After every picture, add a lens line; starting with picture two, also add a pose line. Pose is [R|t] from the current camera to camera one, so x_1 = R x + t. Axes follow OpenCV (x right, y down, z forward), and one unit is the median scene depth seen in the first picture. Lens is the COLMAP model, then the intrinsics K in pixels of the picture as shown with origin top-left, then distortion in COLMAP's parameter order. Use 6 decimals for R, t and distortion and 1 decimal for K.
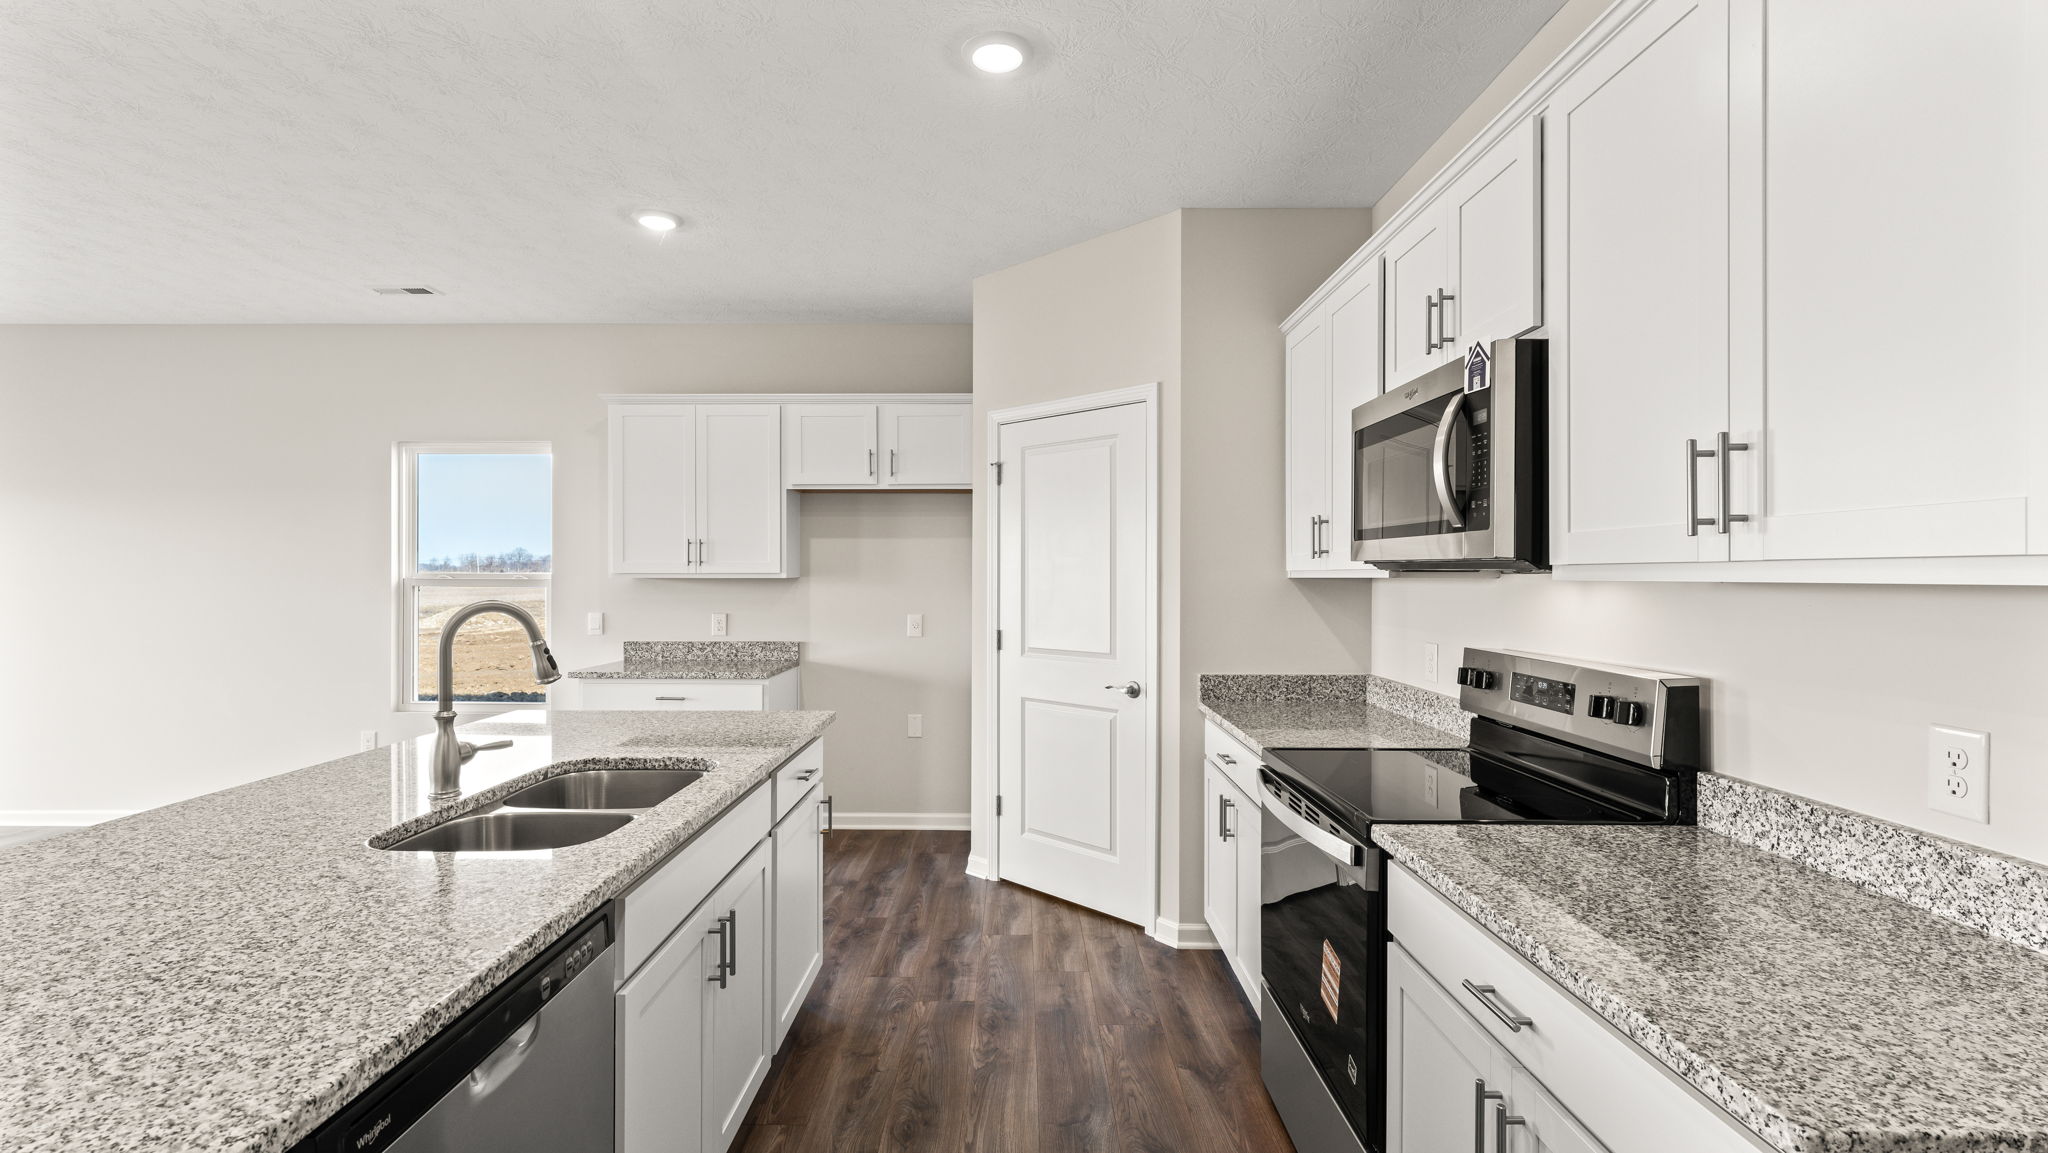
lens RADIAL K [[917.9, 0, 1017.4], [0, 917.9, 576.2], [0, 0, 1]] dist [-0.003713, -0.000457]
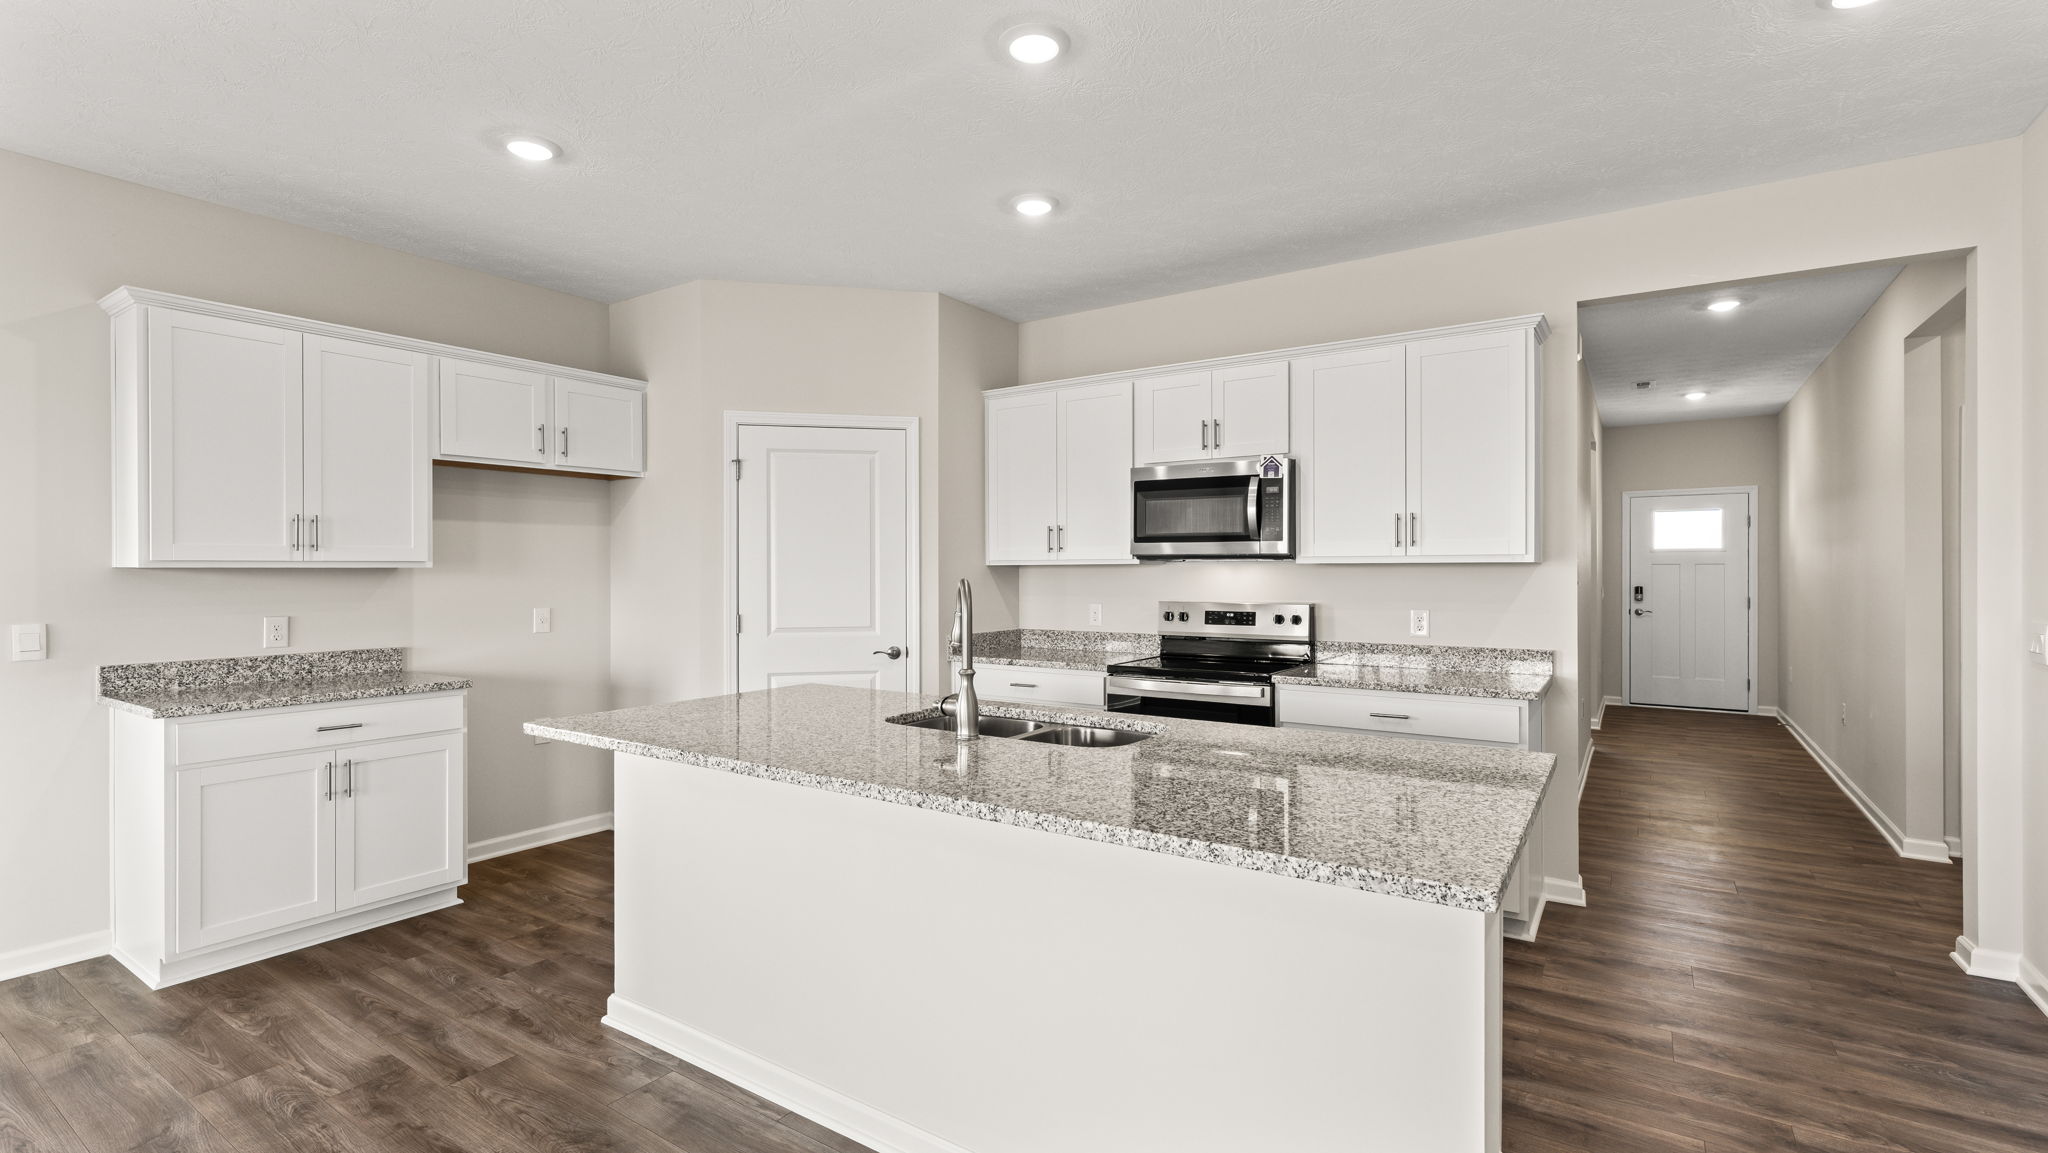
lens RADIAL K [[917.9, 0, 1031.2], [0, 917.9, 568.9], [0, 0, 1]] dist [-0.003713, -0.000457]
pose [[0.546652, -0.001580, 0.837359, -0.649803], [0.004930, 0.999987, -0.001332, 0.007004], [-0.837346, 0.004856, 0.546652, 0.106378]]
